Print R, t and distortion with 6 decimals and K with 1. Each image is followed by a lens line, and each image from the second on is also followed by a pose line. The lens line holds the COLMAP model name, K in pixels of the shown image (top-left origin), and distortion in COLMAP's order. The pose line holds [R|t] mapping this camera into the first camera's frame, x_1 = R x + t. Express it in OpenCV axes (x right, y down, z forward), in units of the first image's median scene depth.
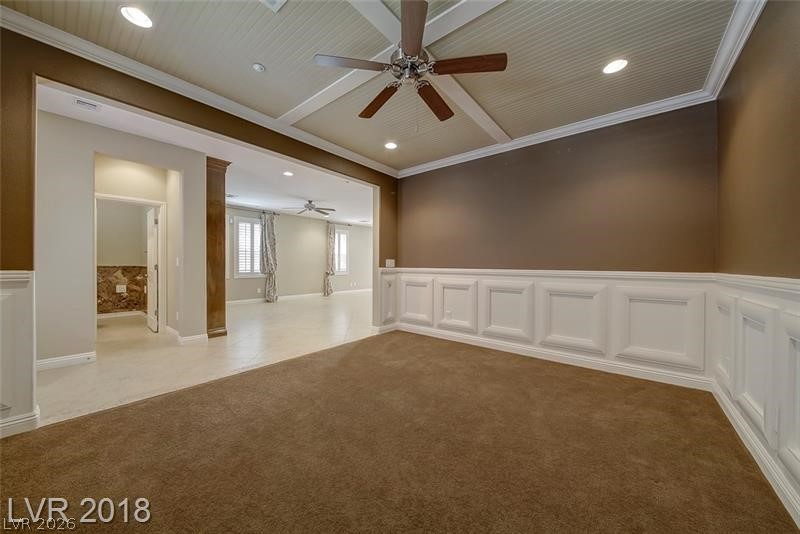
lens RADIAL K [[283.0, 0, 399.1], [0, 283.0, 265.6], [0, 0, 1]] dist [-0.001211, -0.000292]
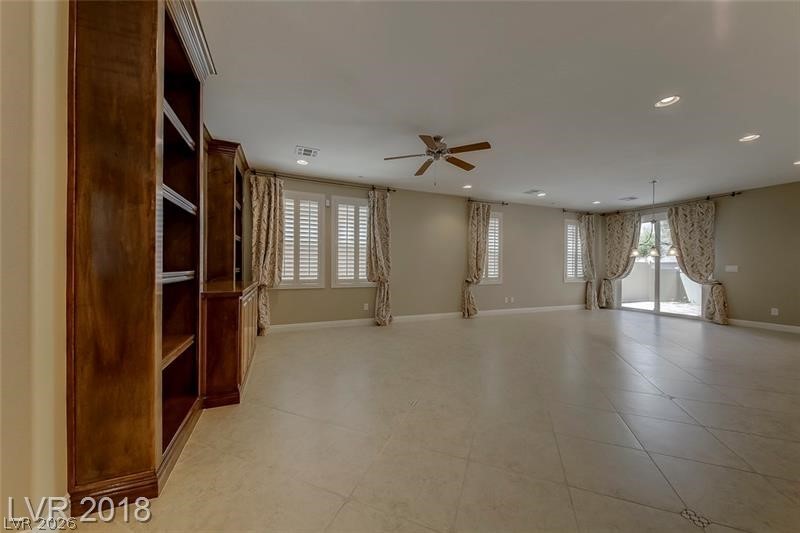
lens RADIAL K [[283.0, 0, 398.6], [0, 283.0, 266.6], [0, 0, 1]] dist [-0.001211, -0.000292]
pose [[0.888869, 0.001340, -0.458159, -0.117211], [-0.004329, 0.999976, -0.005474, -0.002066], [0.458140, 0.006849, 0.888854, 0.423740]]
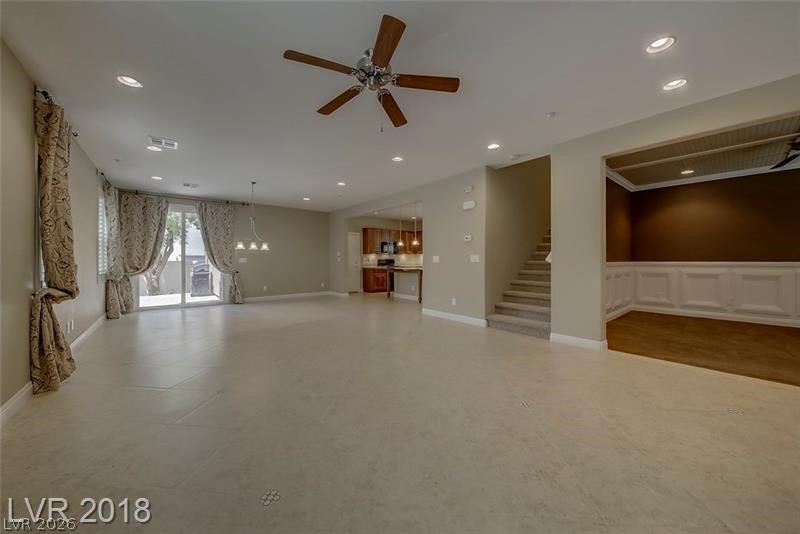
lens RADIAL K [[283.0, 0, 395.4], [0, 283.0, 257.8], [0, 0, 1]] dist [-0.001211, -0.000292]
pose [[0.203405, 0.001056, 0.979094, -0.498428], [0.012311, 0.999918, -0.003637, -0.002187], [-0.979017, 0.012793, 0.203376, 0.736104]]
